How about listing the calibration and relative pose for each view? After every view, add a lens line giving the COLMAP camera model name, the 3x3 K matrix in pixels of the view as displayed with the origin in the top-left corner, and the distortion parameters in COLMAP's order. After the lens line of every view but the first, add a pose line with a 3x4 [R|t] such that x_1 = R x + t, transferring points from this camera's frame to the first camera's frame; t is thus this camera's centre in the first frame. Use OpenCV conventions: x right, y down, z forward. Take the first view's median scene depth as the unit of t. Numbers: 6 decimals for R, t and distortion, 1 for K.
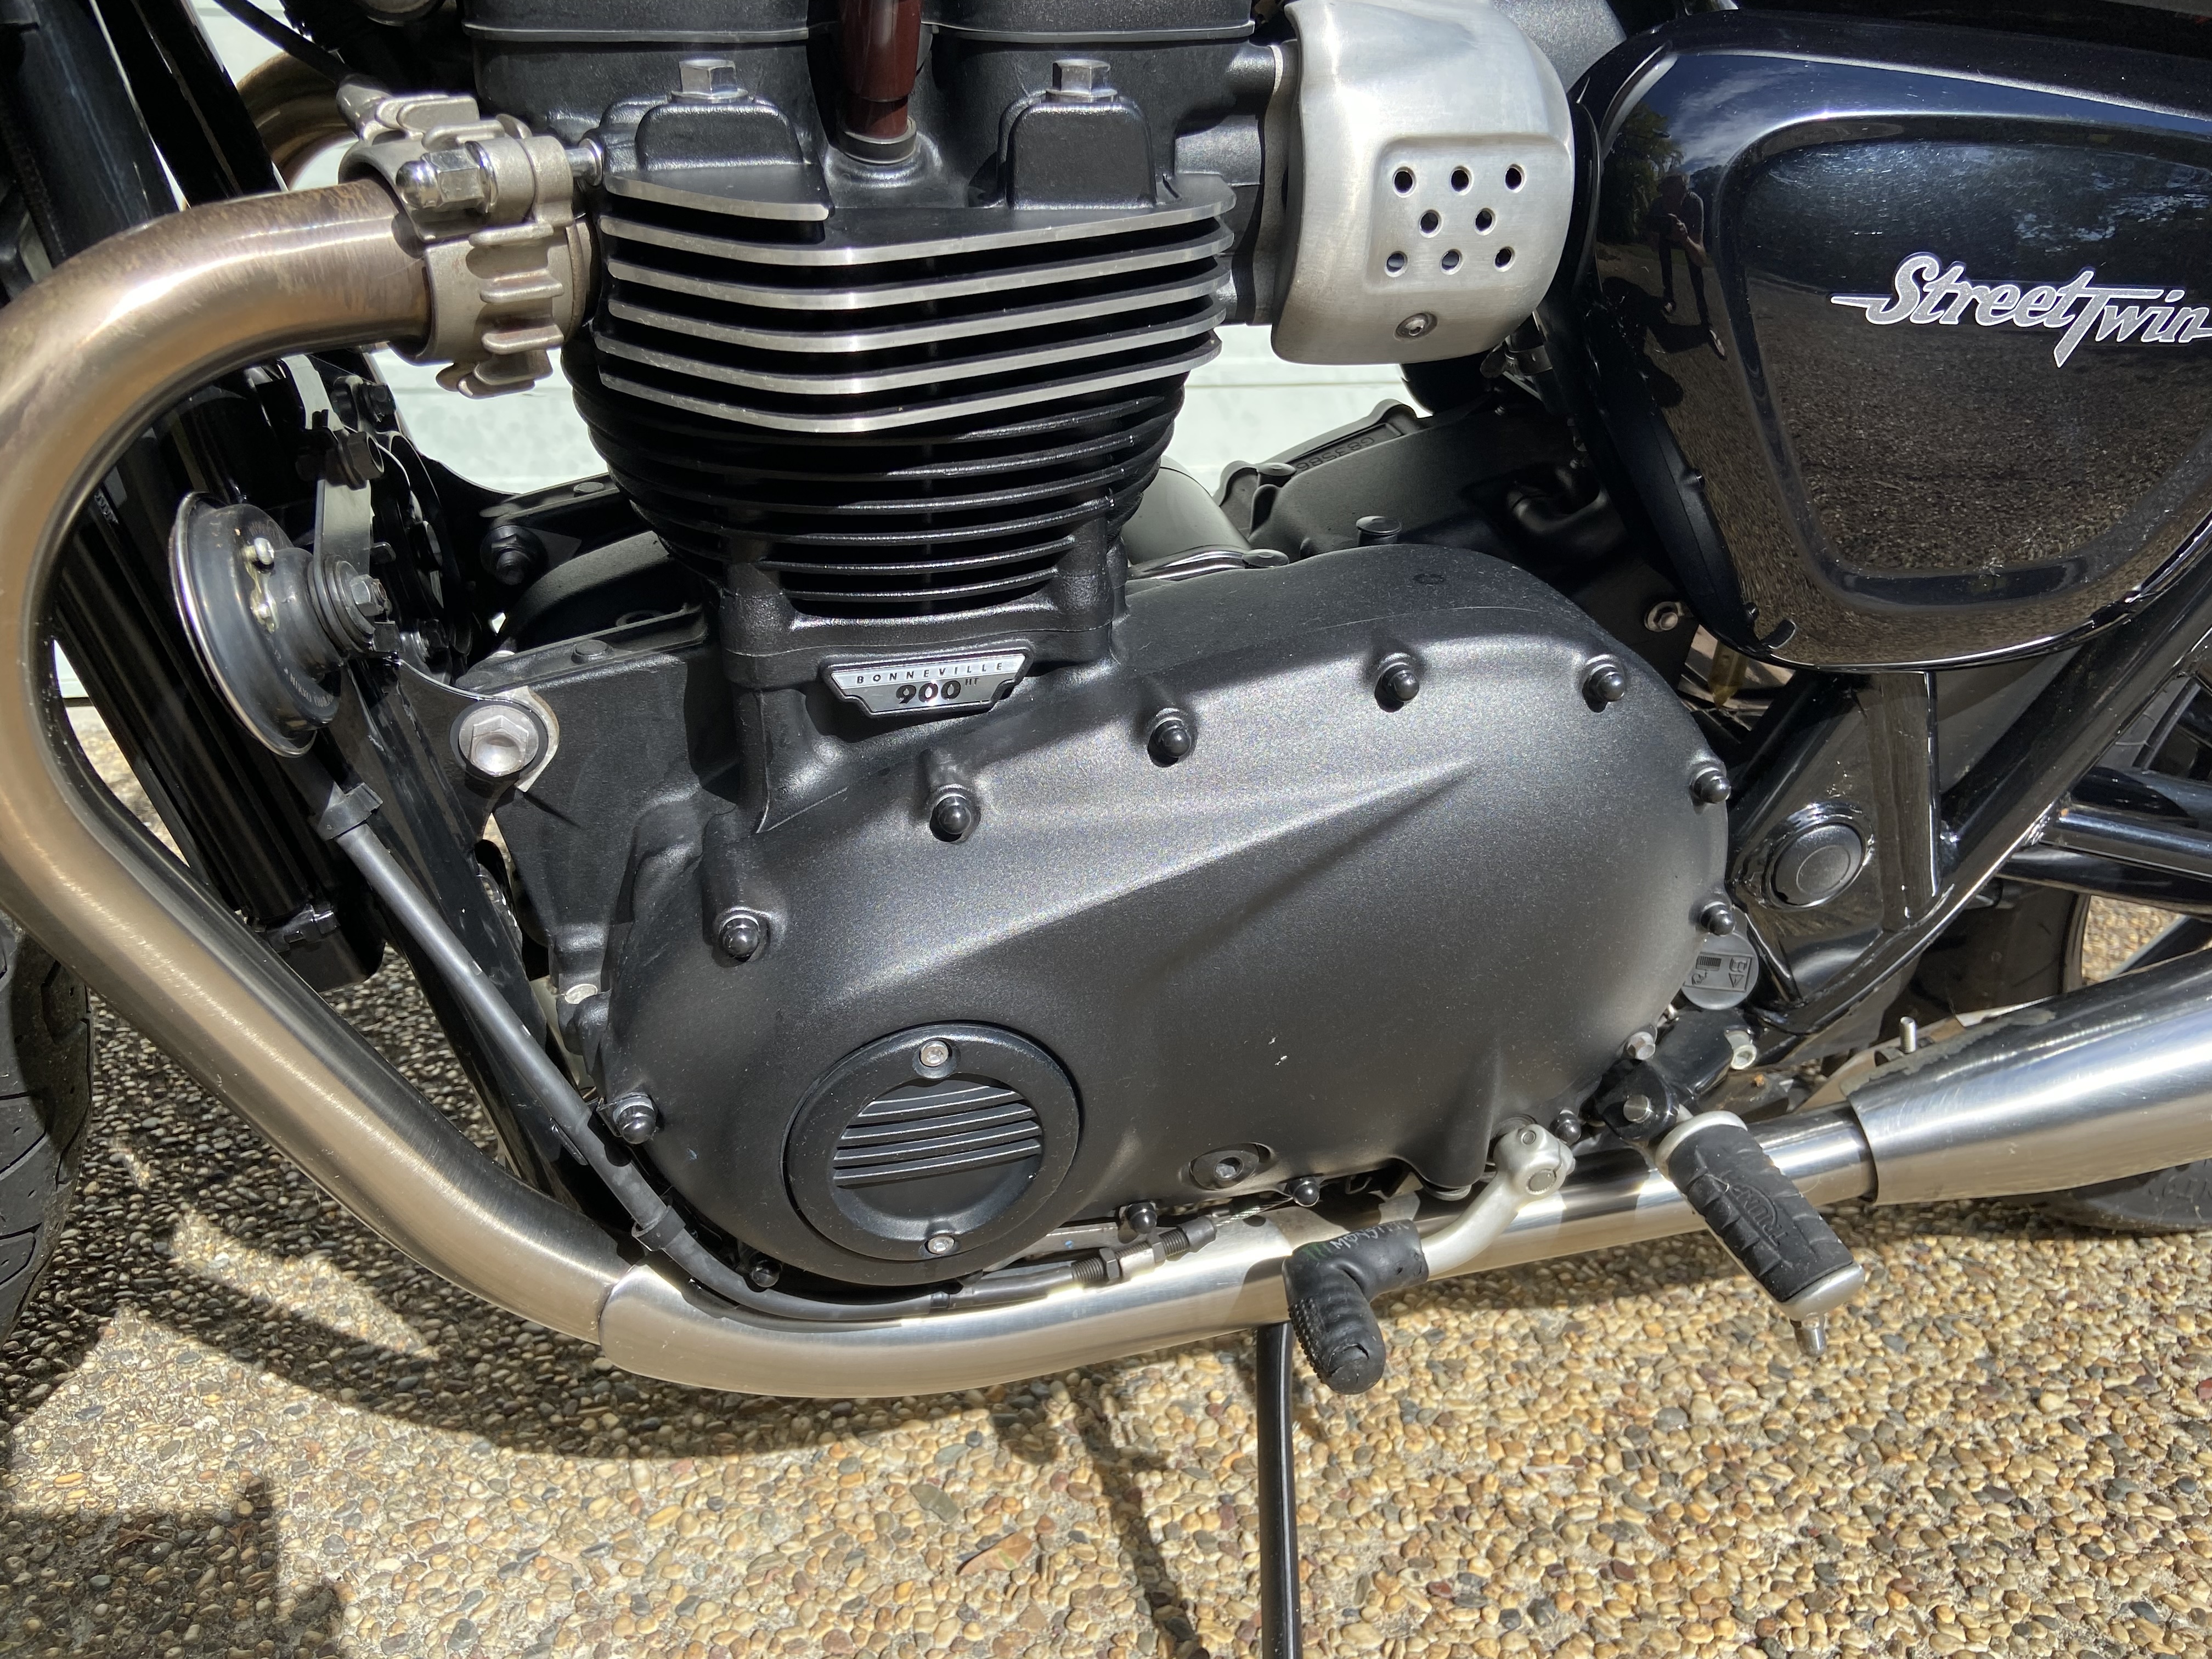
lens RADIAL K [[1754.4, 0, 1106.0], [0, 1754.4, 829.5], [0, 0, 1]] dist [0.024986, -0.008308]
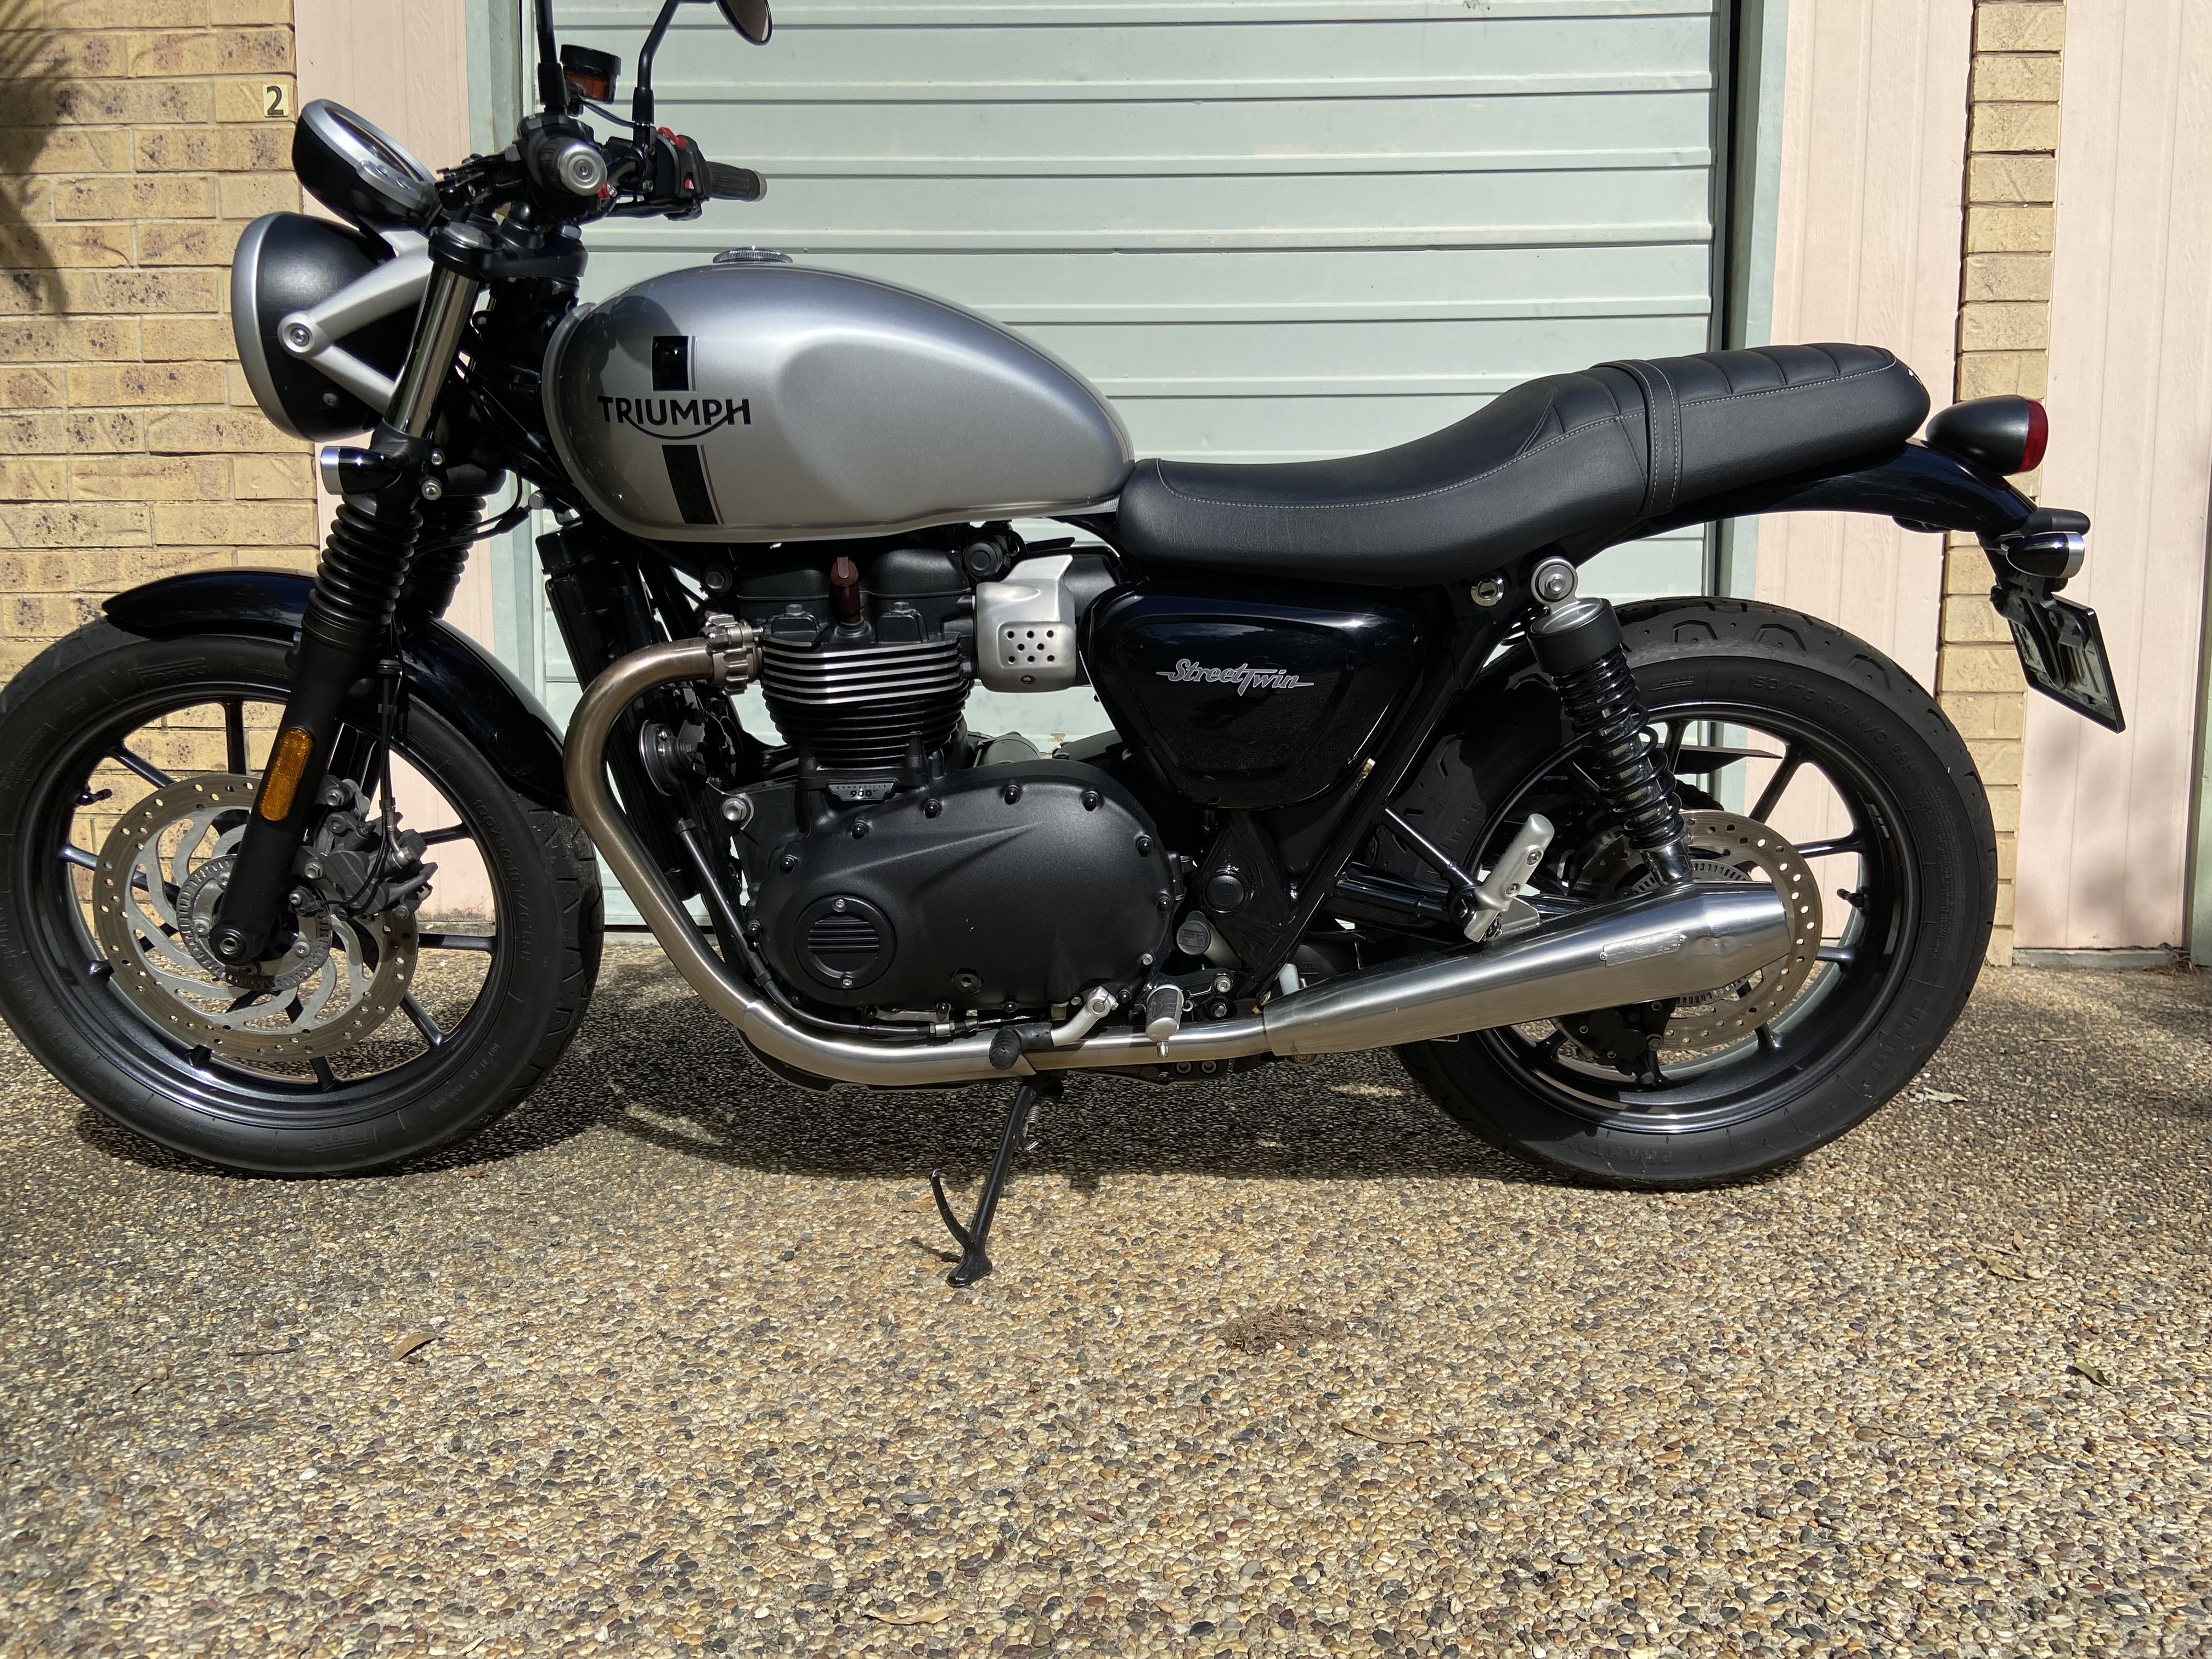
lens RADIAL K [[1754.4, 0, 1106.0], [0, 1754.4, 829.5], [0, 0, 1]] dist [0.024986, -0.008308]
pose [[0.959964, 0.028580, -0.278663, 1.168918], [-0.091885, 0.971869, -0.216861, 0.608036], [0.264626, 0.233783, 0.935584, -1.734317]]
